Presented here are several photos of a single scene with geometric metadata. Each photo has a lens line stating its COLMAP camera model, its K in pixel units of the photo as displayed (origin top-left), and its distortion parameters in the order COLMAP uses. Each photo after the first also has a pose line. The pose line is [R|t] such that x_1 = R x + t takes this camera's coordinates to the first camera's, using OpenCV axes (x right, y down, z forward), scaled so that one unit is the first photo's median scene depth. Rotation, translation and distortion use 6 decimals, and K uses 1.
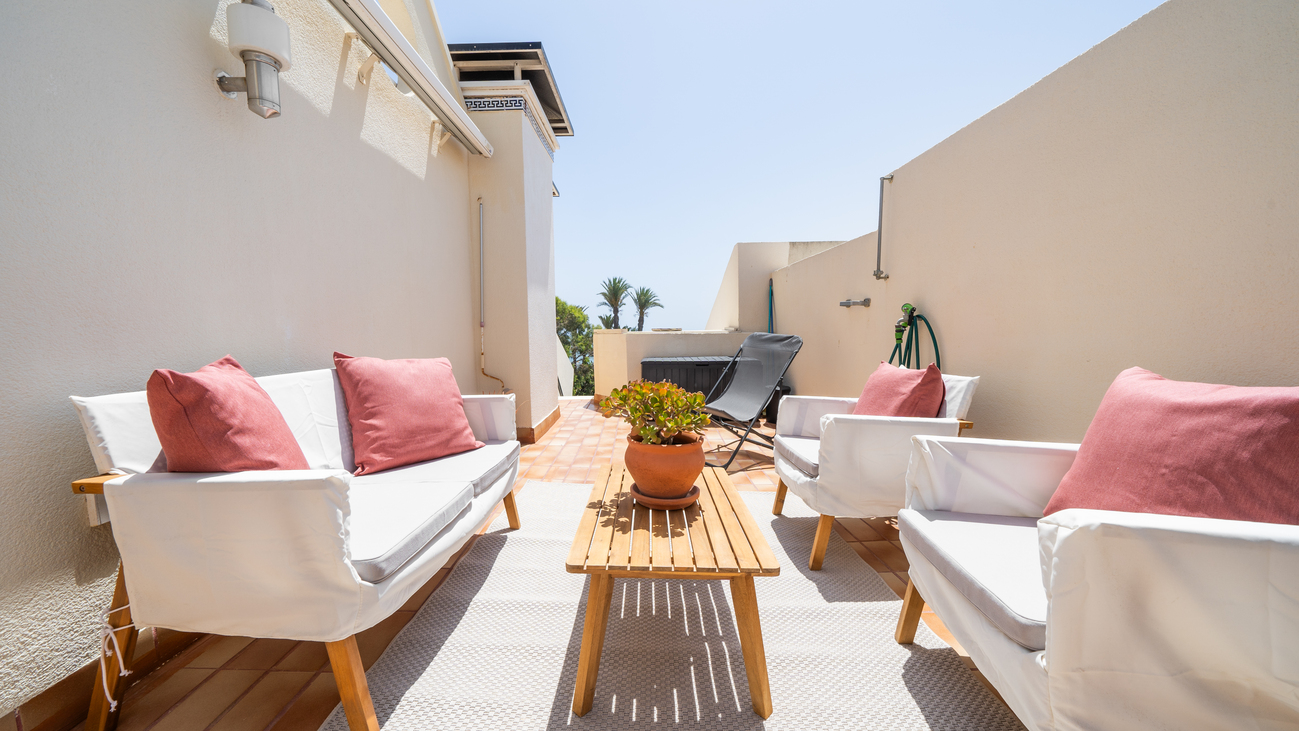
lens RADIAL K [[429.8, 0, 630.9], [0, 429.8, 279.1], [0, 0, 1]] dist [-0.012381, -0.000651]
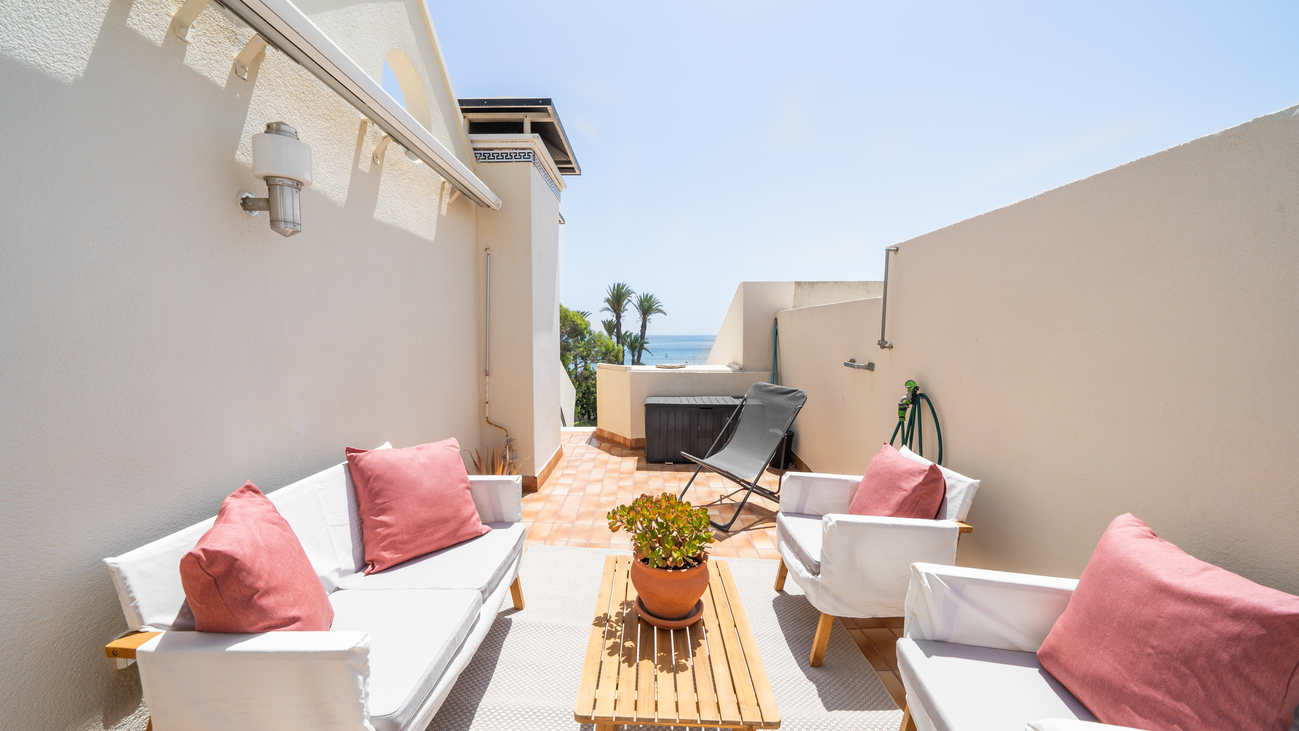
lens RADIAL K [[429.8, 0, 632.3], [0, 429.8, 276.2], [0, 0, 1]] dist [-0.012381, -0.000651]
pose [[0.999932, 0.011242, -0.003194, -0.011907], [-0.011292, 0.999806, -0.016153, -0.223135], [0.003012, 0.016188, 0.999864, -0.026643]]
